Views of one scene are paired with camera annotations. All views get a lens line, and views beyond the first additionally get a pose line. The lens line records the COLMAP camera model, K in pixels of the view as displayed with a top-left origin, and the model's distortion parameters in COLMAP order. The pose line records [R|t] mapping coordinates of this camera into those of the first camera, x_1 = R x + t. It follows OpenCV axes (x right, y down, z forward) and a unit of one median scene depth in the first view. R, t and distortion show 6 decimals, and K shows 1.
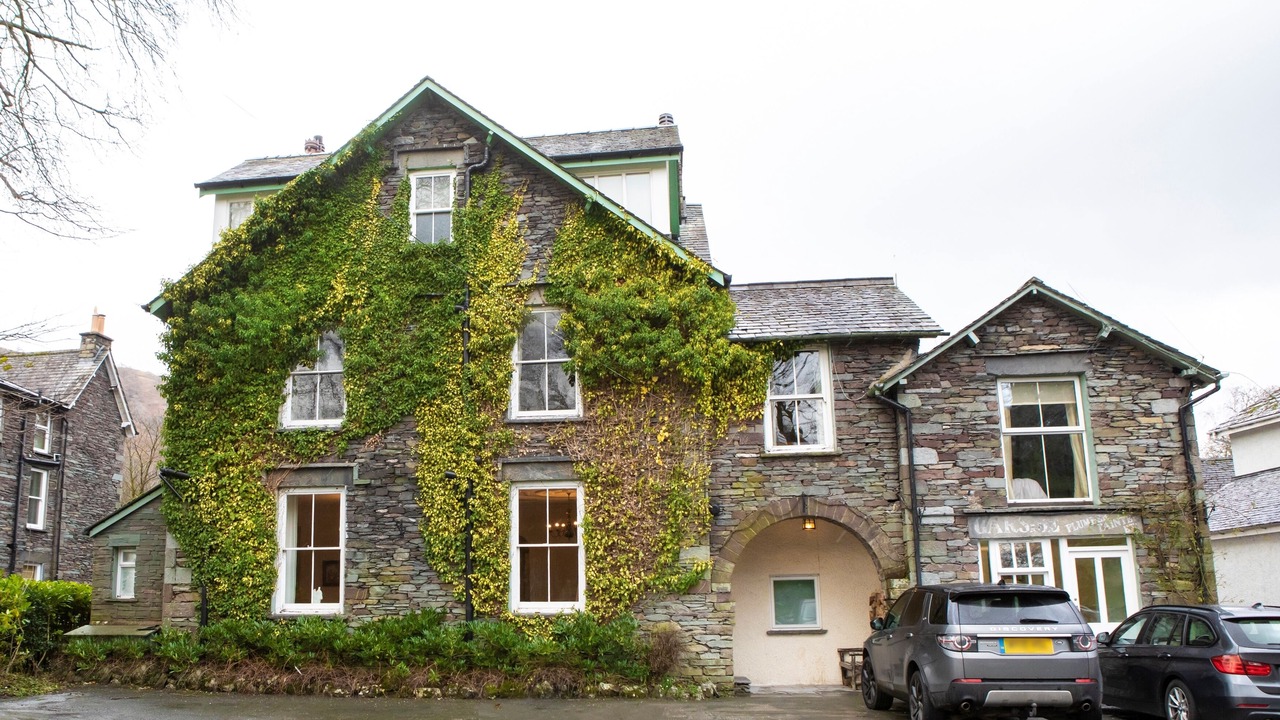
lens RADIAL K [[1112.9, 0, 640.0], [0, 1112.9, 360.0], [0, 0, 1]] dist [-0.063659, 0.004730]
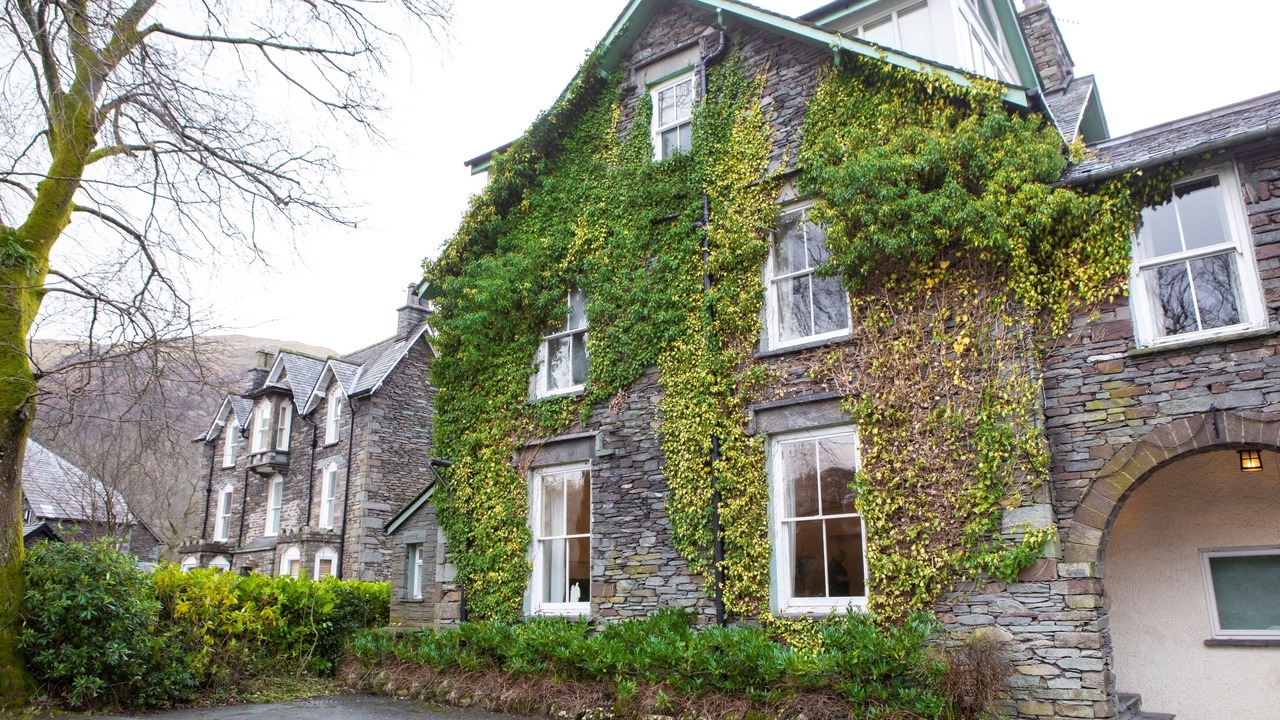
lens RADIAL K [[968.4, 0, 638.5], [0, 968.4, 333.5], [0, 0, 1]] dist [-0.097637, 0.109359]
pose [[0.844345, -0.145913, -0.515549, 0.152739], [0.117983, 0.989220, -0.086745, 0.088198], [0.522648, 0.012417, 0.852458, 0.402748]]
